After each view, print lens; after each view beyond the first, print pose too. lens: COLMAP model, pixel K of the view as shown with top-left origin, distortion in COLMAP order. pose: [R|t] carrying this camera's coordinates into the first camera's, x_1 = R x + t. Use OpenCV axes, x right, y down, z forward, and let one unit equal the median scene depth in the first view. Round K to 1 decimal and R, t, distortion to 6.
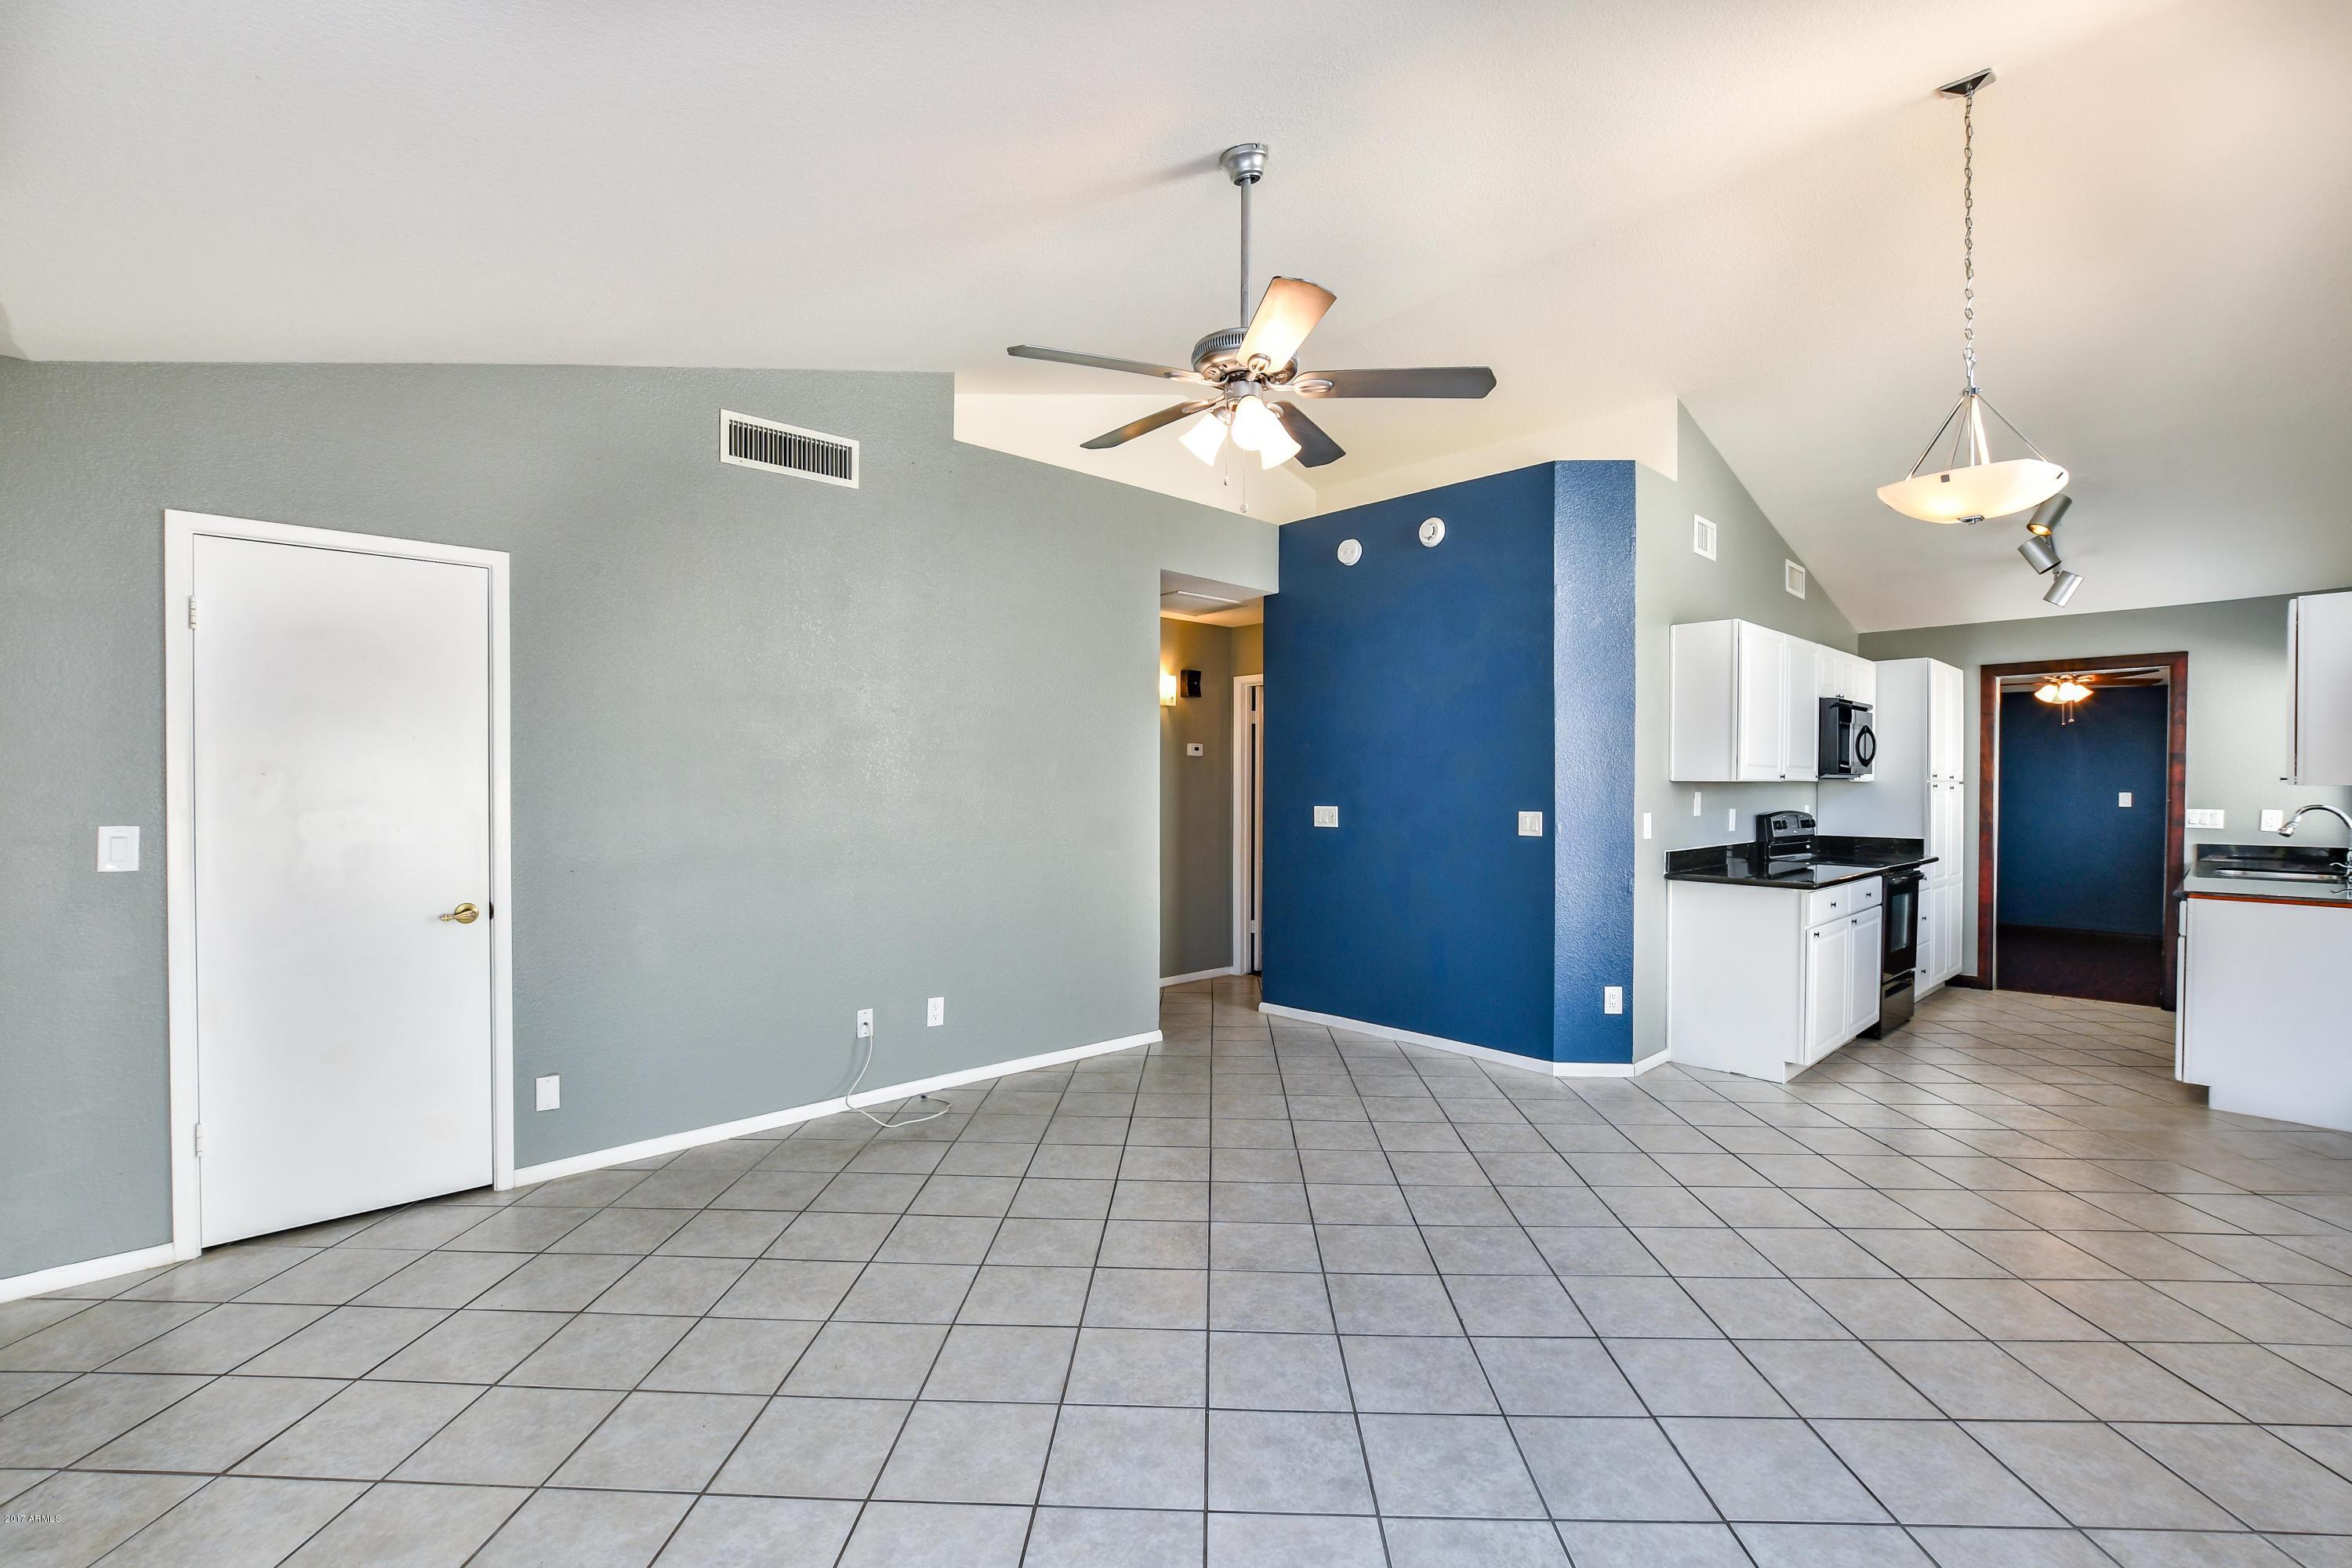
lens RADIAL K [[1065.3, 0, 1182.7], [0, 1065.3, 791.7], [0, 0, 1]] dist [-0.004069, -0.000389]
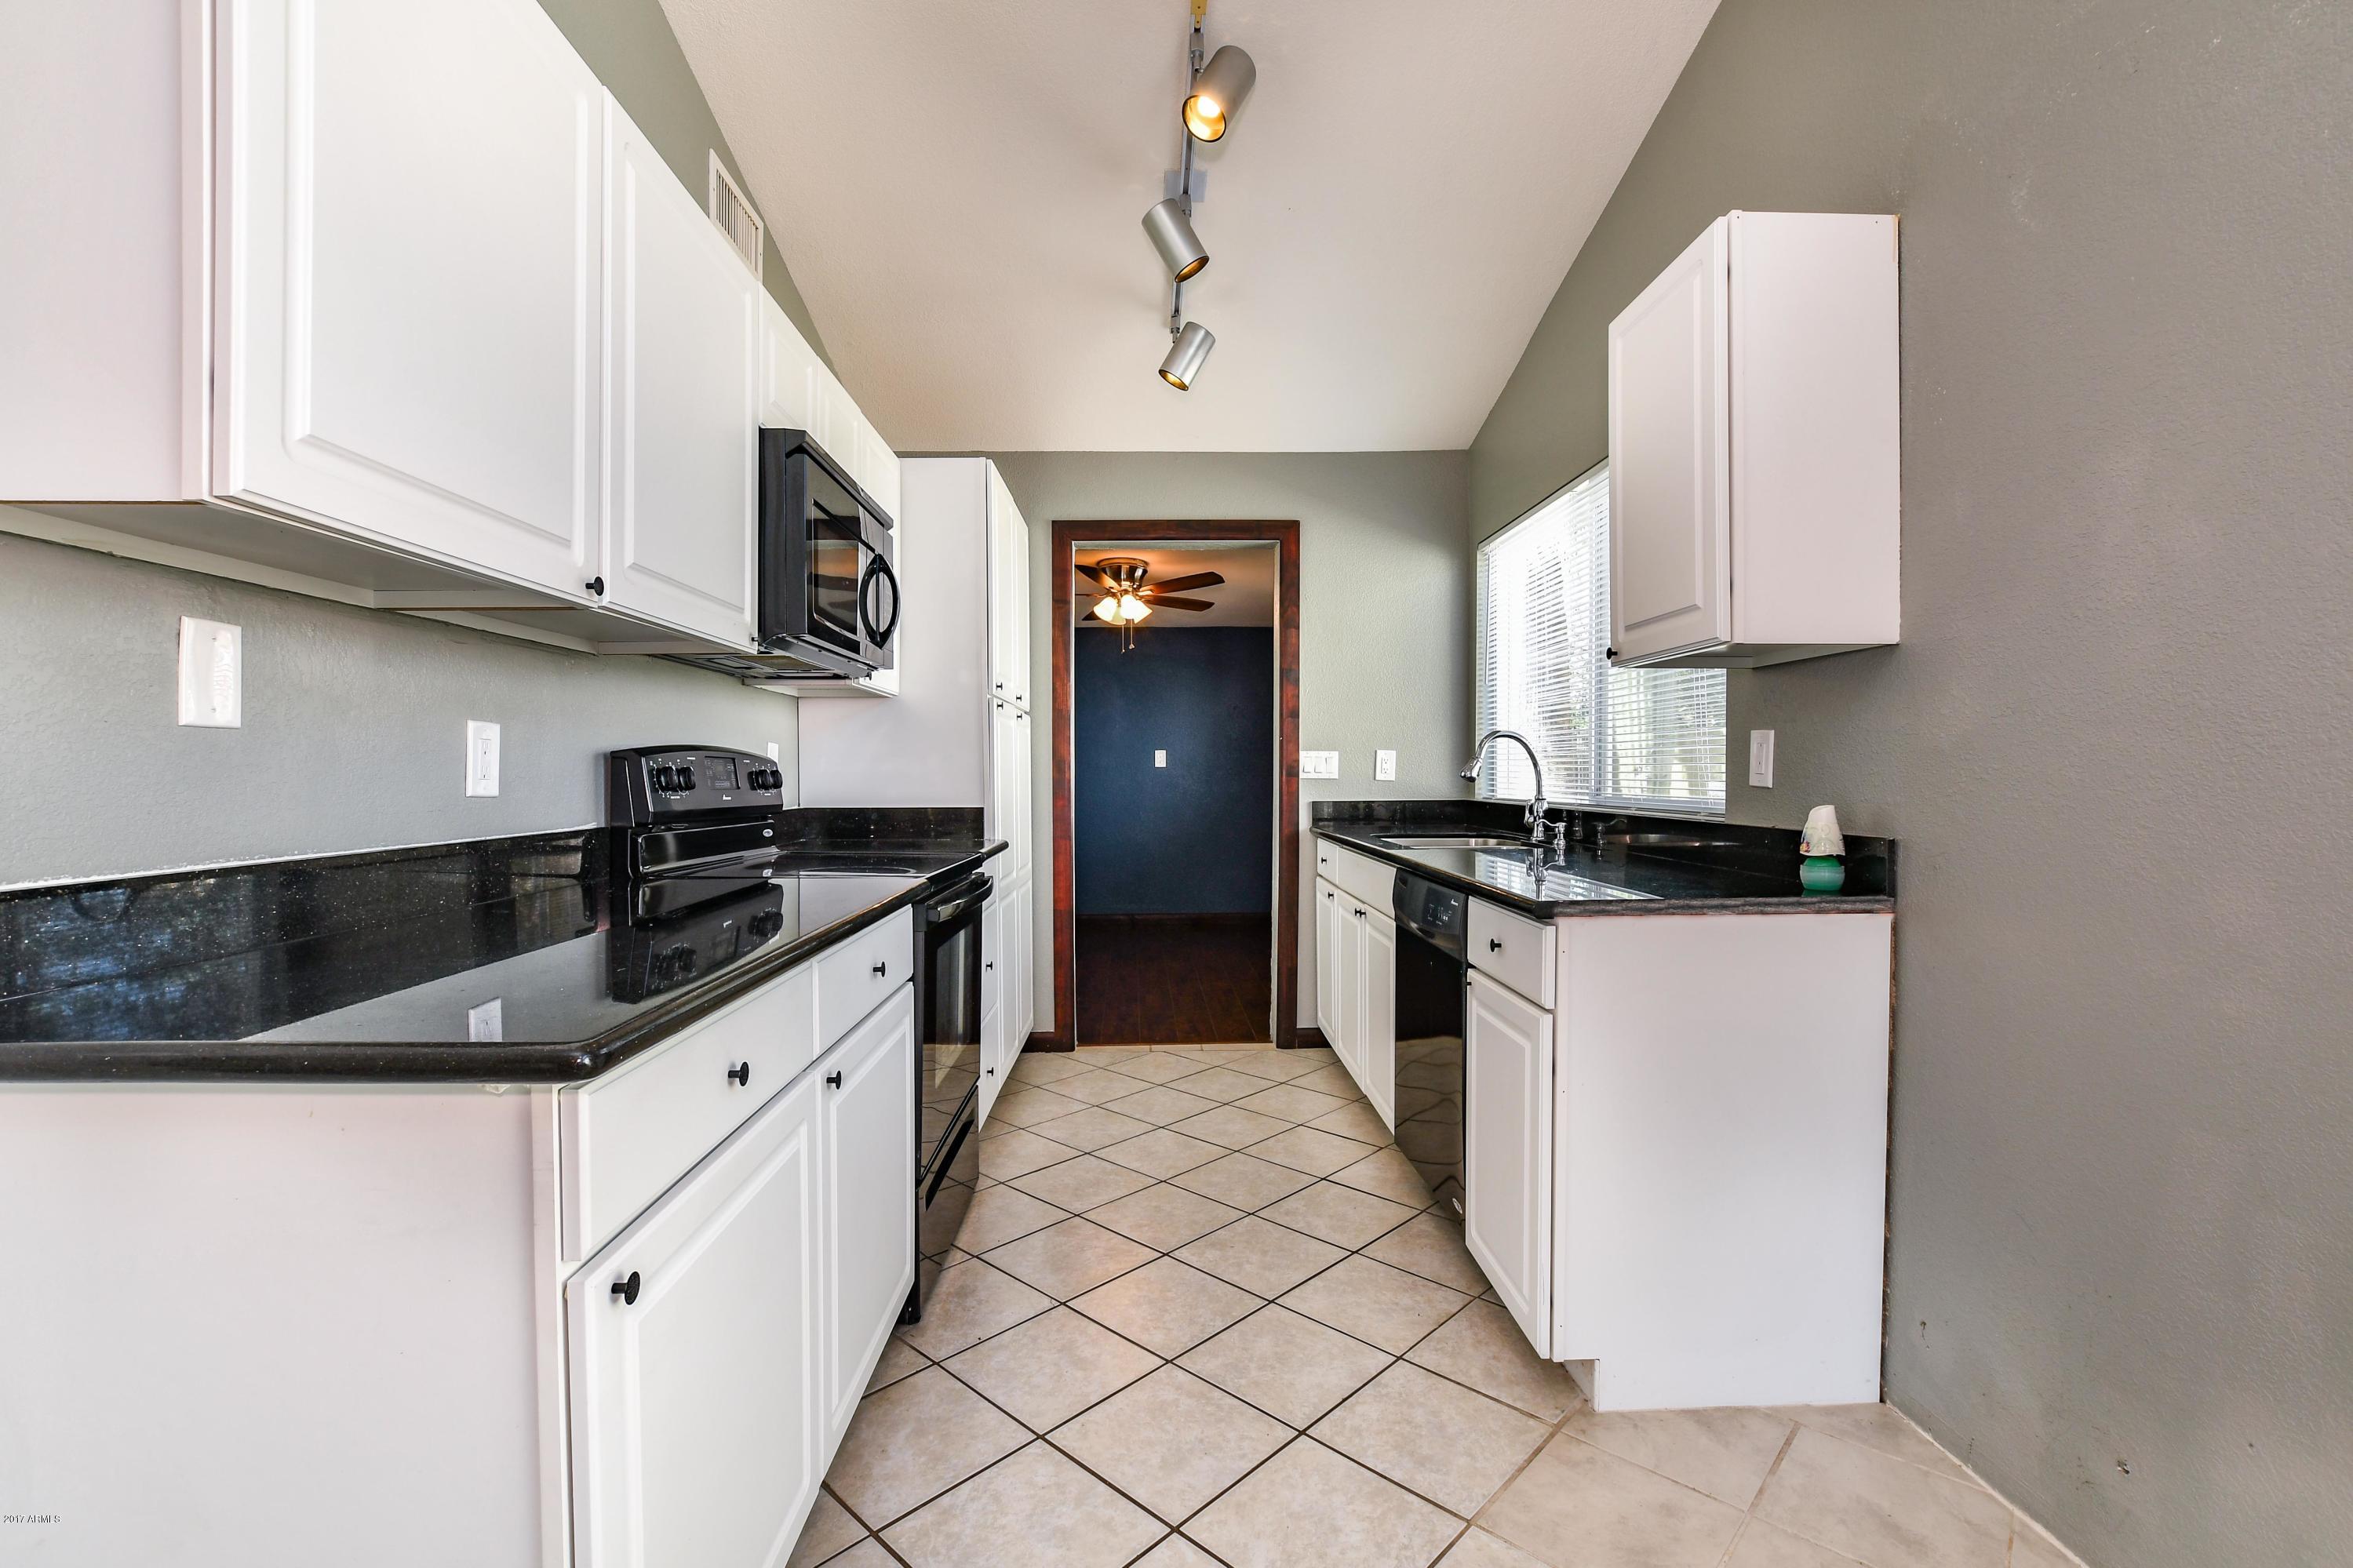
lens RADIAL K [[1050.5, 0, 1182.8], [0, 1050.5, 775.4], [0, 0, 1]] dist [-0.005600, -0.000142]
pose [[0.676681, -0.009020, 0.736221, 0.395055], [0.012837, 0.999917, 0.000452, 0.030634], [-0.736164, 0.009145, 0.676741, 0.596258]]
